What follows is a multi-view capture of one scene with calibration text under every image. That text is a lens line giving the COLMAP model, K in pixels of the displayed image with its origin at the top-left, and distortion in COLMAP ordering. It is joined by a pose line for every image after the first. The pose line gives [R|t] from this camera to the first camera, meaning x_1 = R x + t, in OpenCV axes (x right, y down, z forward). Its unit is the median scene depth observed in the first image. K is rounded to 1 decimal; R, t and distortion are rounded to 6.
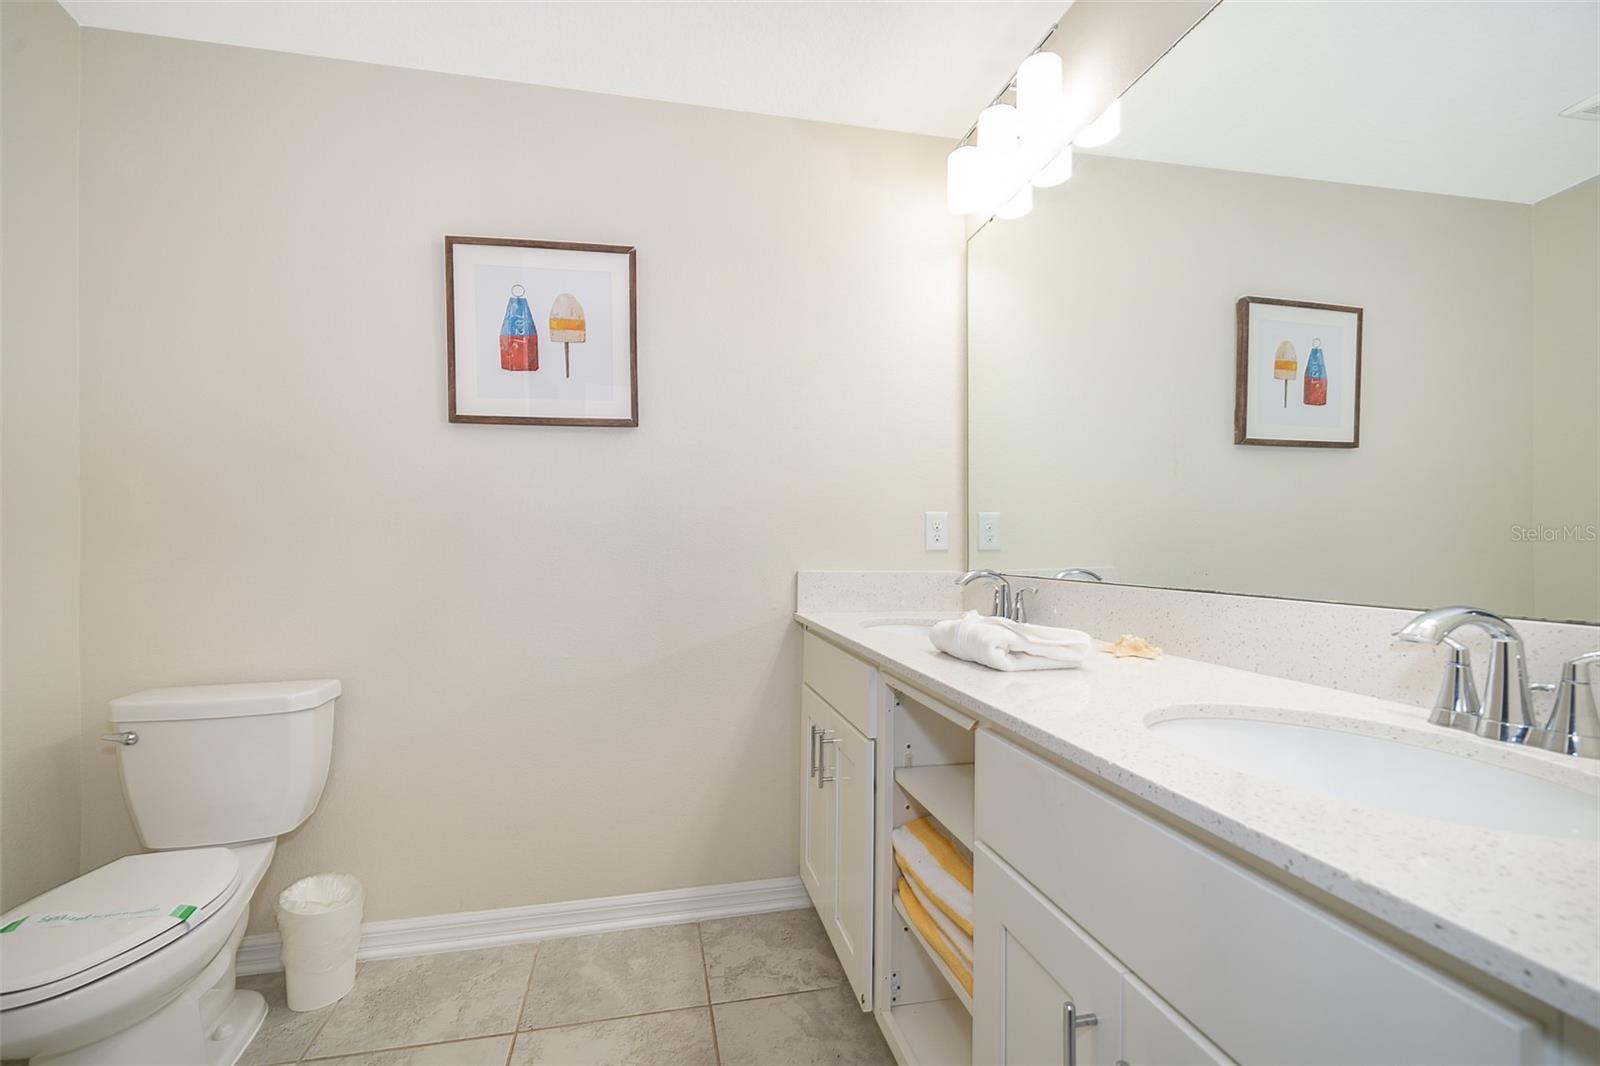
lens RADIAL K [[653.2, 0, 785.0], [0, 653.2, 548.6], [0, 0, 1]] dist [-0.002821, 0.000061]
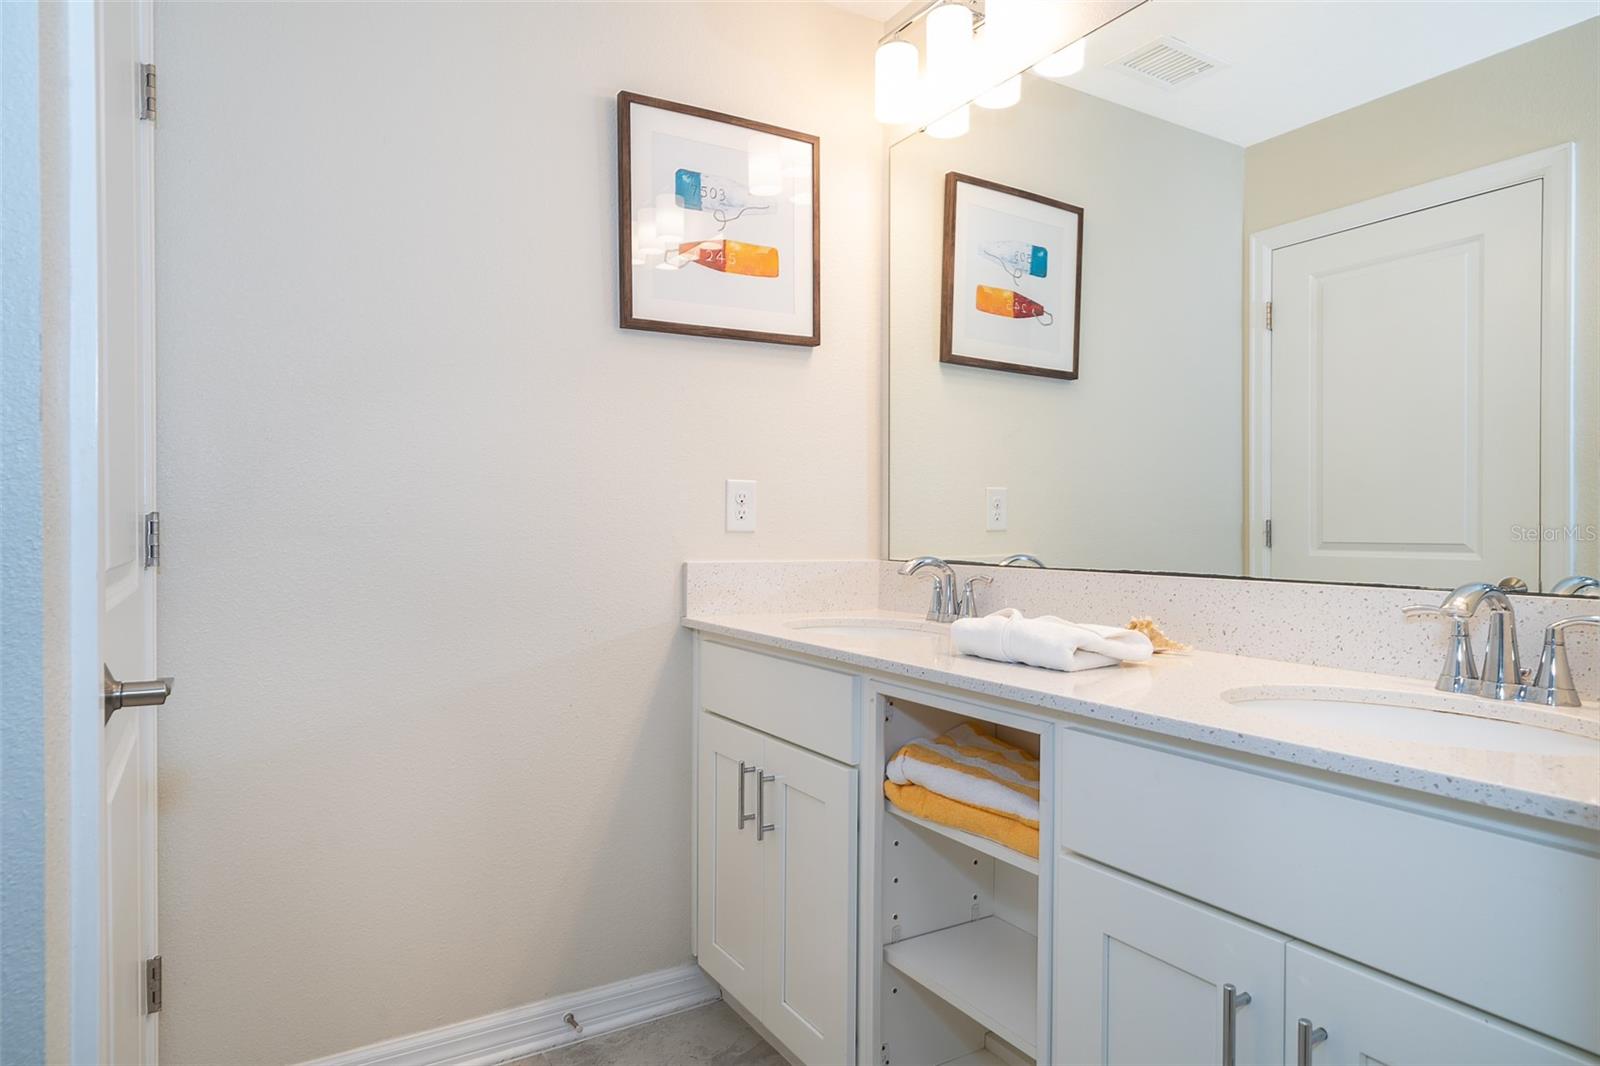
lens RADIAL K [[914.5, 0, 792.3], [0, 914.5, 531.9], [0, 0, 1]] dist [0.004610, -0.001532]
pose [[0.934398, -0.005289, 0.356191, -0.276500], [0.003498, 0.999978, 0.005672, -0.007403], [-0.356213, -0.004054, 0.934396, -0.034512]]
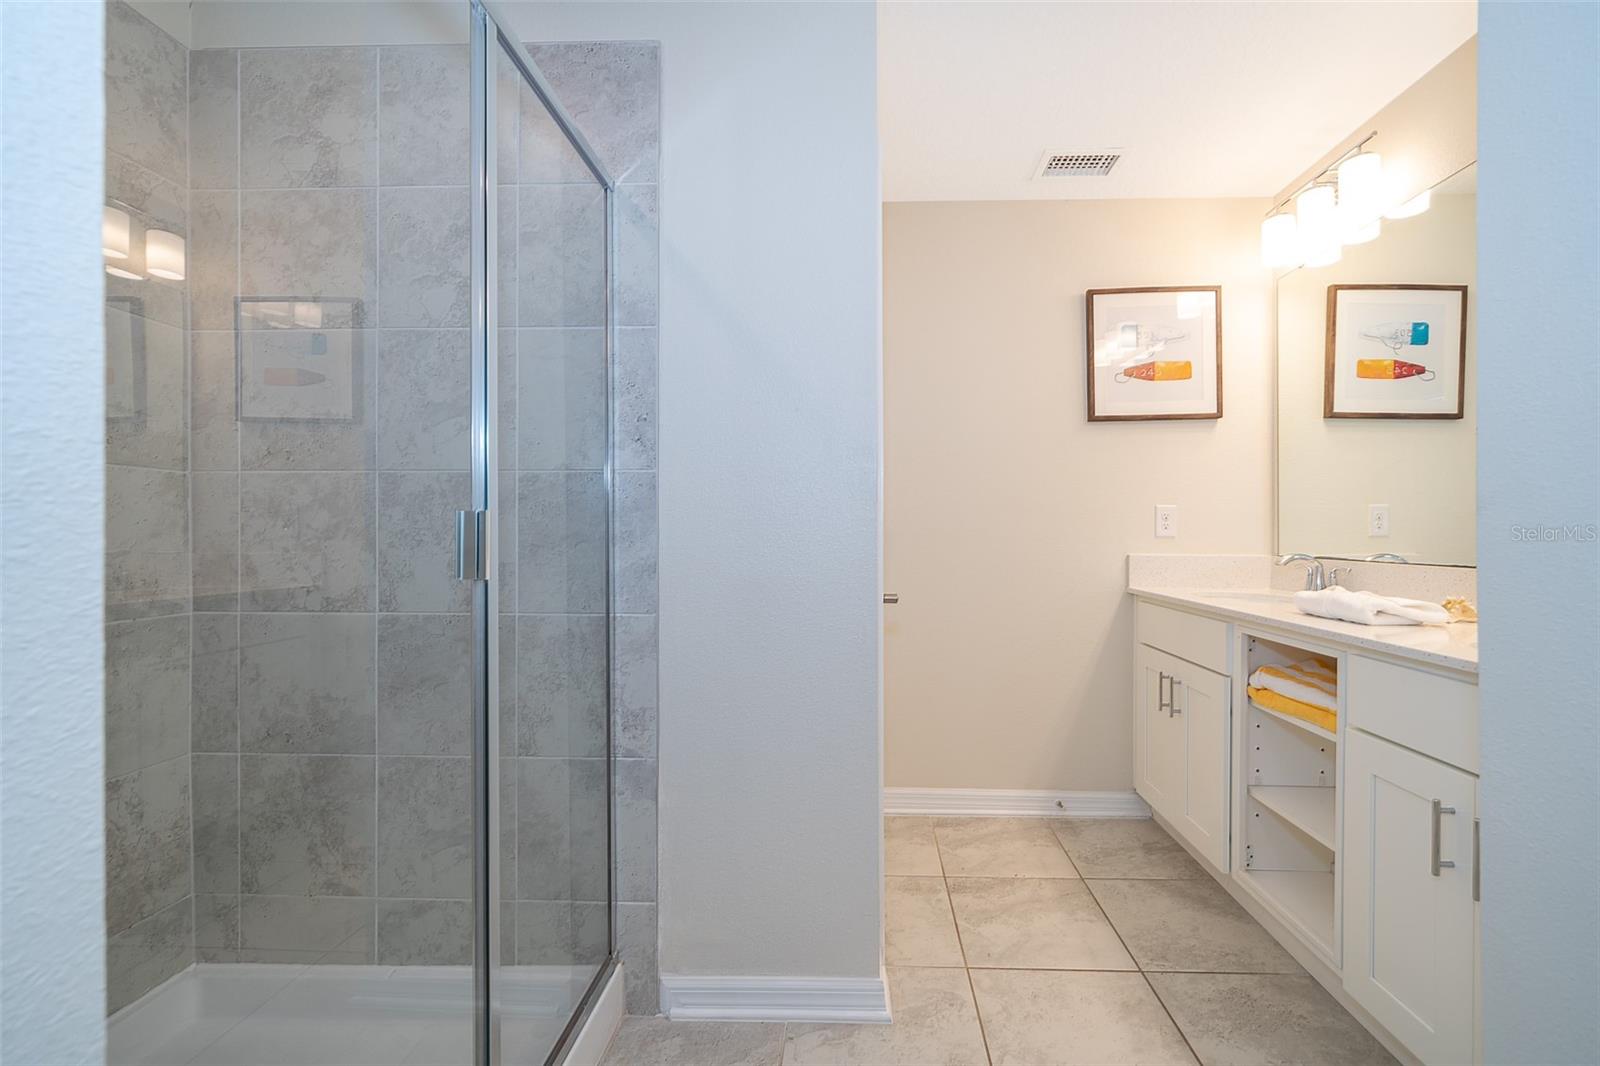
lens RADIAL K [[653.2, 0, 845.6], [0, 653.2, 531.6], [0, 0, 1]] dist [-0.002821, 0.000061]
pose [[0.979219, -0.005825, -0.202722, -0.302410], [0.005622, 0.999983, -0.001578, -0.014208], [0.202728, 0.000406, 0.979235, -0.413589]]
